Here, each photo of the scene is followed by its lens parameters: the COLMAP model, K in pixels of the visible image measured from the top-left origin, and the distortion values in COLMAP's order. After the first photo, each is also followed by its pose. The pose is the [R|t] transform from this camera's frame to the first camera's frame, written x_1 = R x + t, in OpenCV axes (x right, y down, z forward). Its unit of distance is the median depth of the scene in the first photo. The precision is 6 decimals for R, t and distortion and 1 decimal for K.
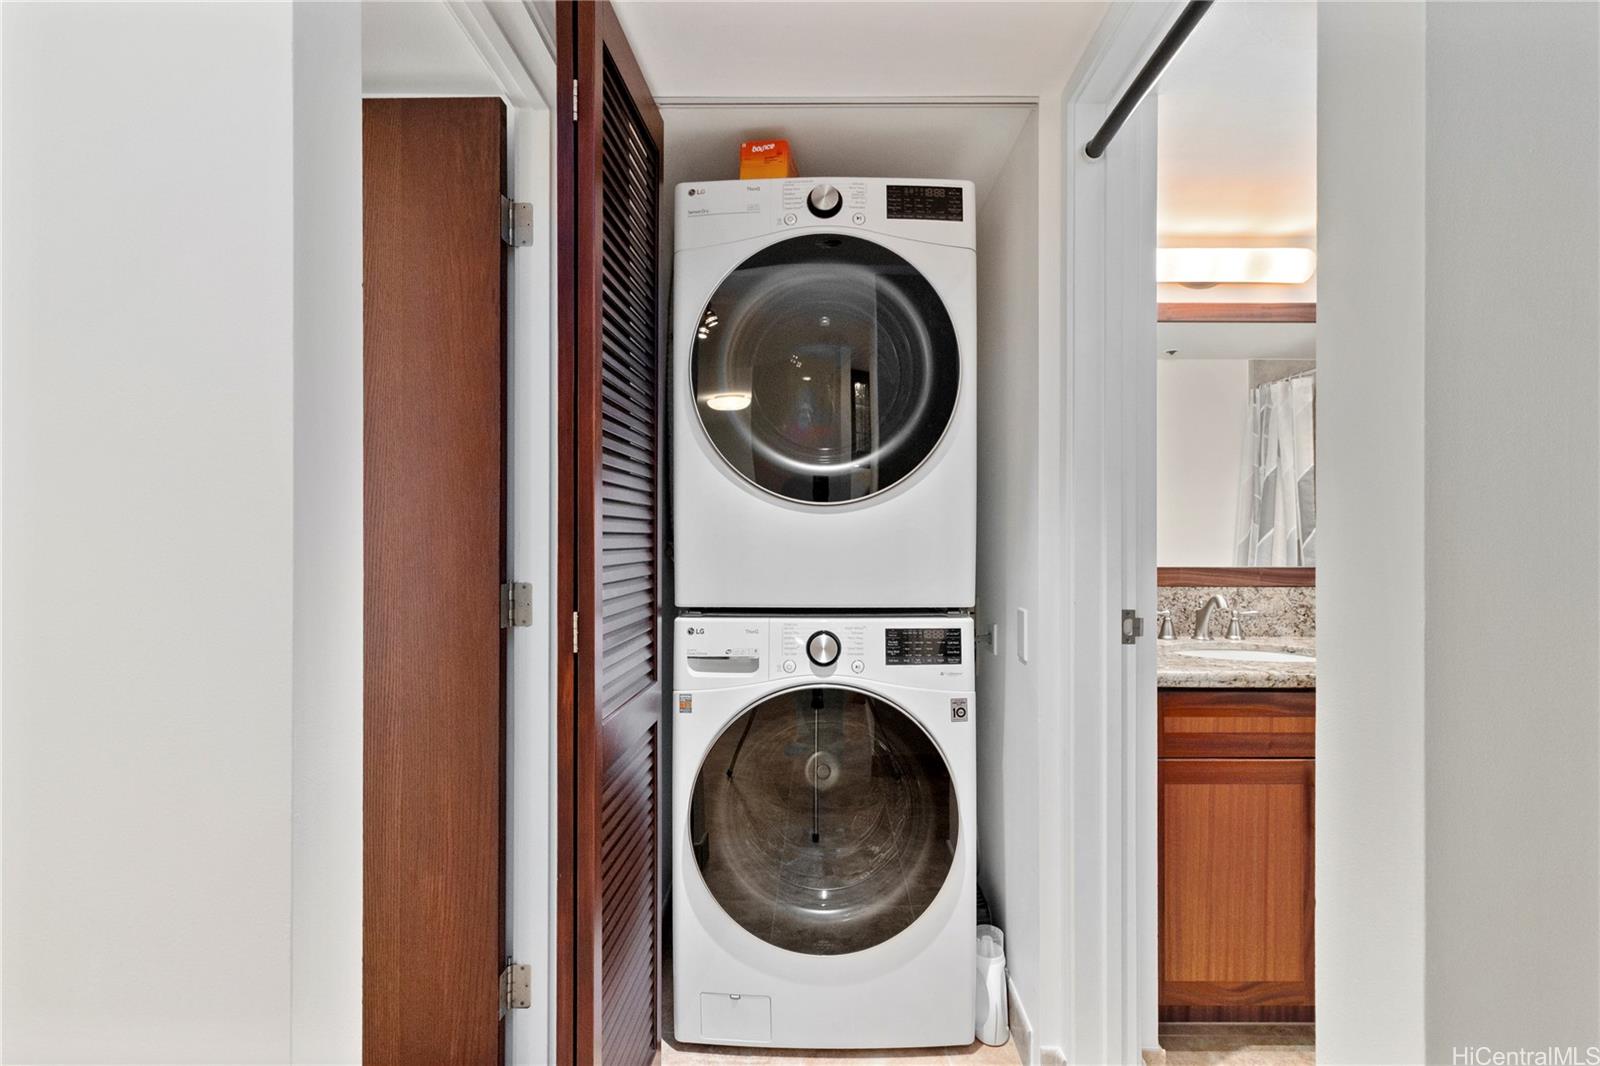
lens RADIAL K [[741.4, 0, 812.1], [0, 741.4, 536.8], [0, 0, 1]] dist [0.003266, 0.001650]
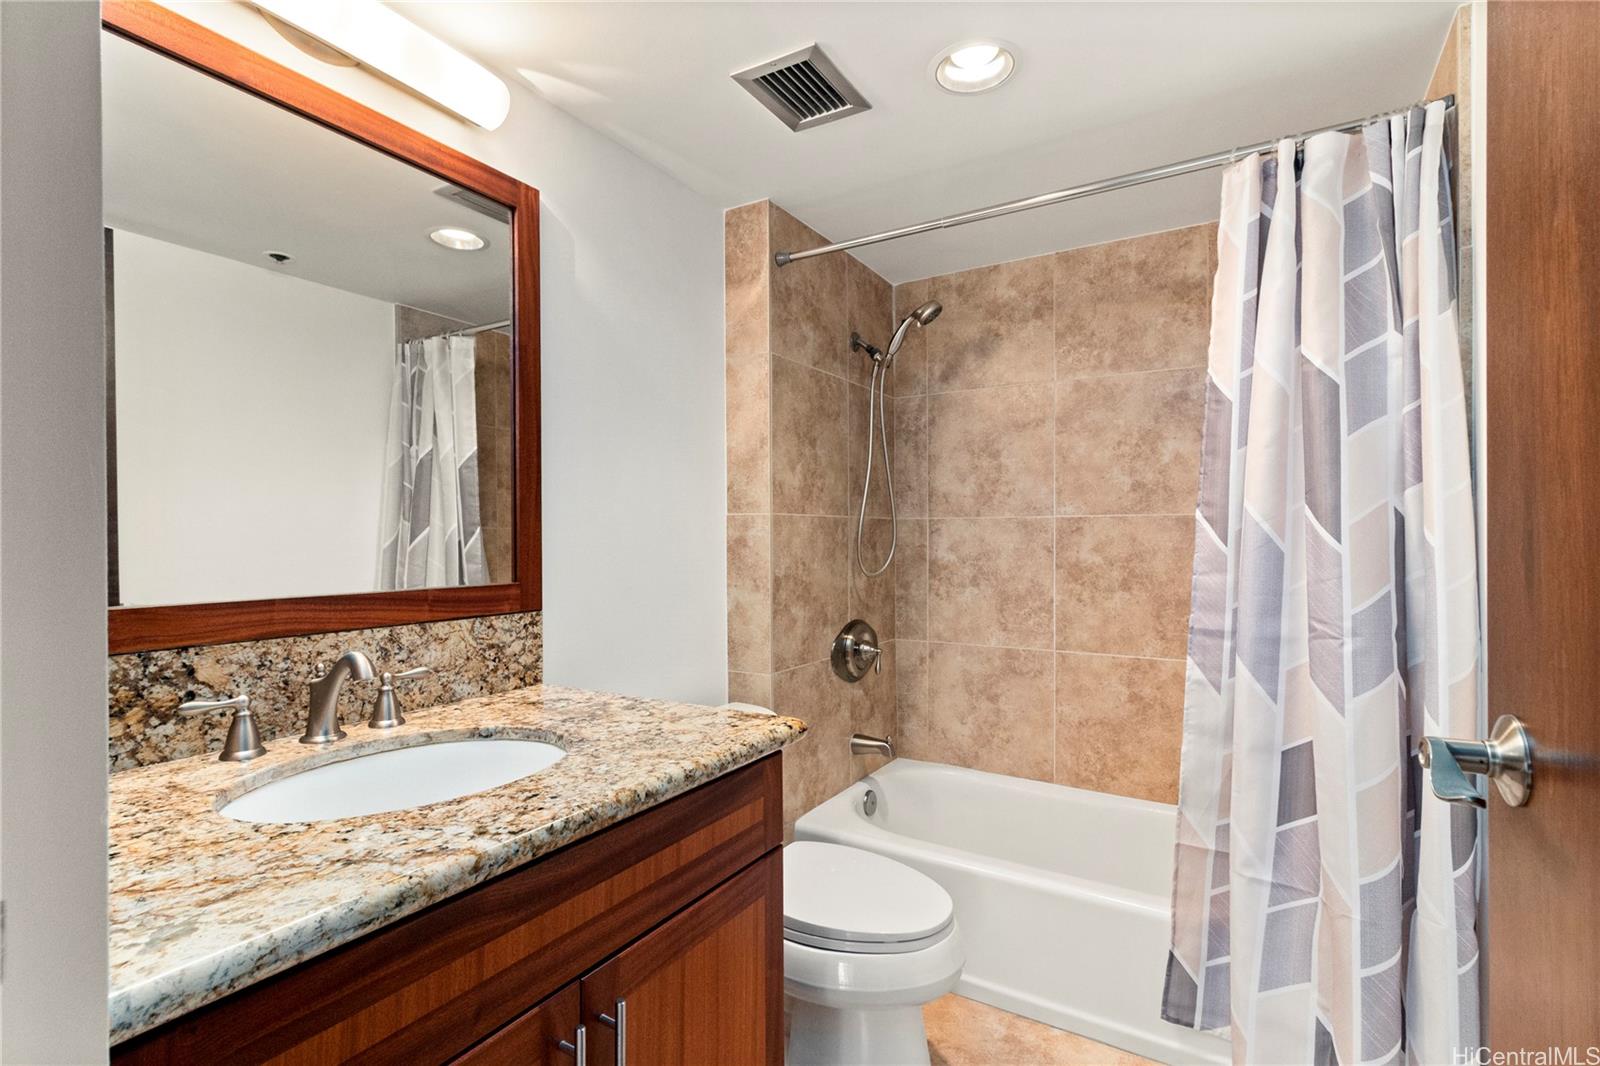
lens RADIAL K [[741.4, 0, 810.6], [0, 741.4, 536.1], [0, 0, 1]] dist [0.003266, 0.001650]
pose [[0.497181, -0.002843, 0.867642, 0.245237], [0.006924, 0.999976, -0.000691, 0.001732], [-0.867619, 0.006351, 0.497189, 0.446796]]
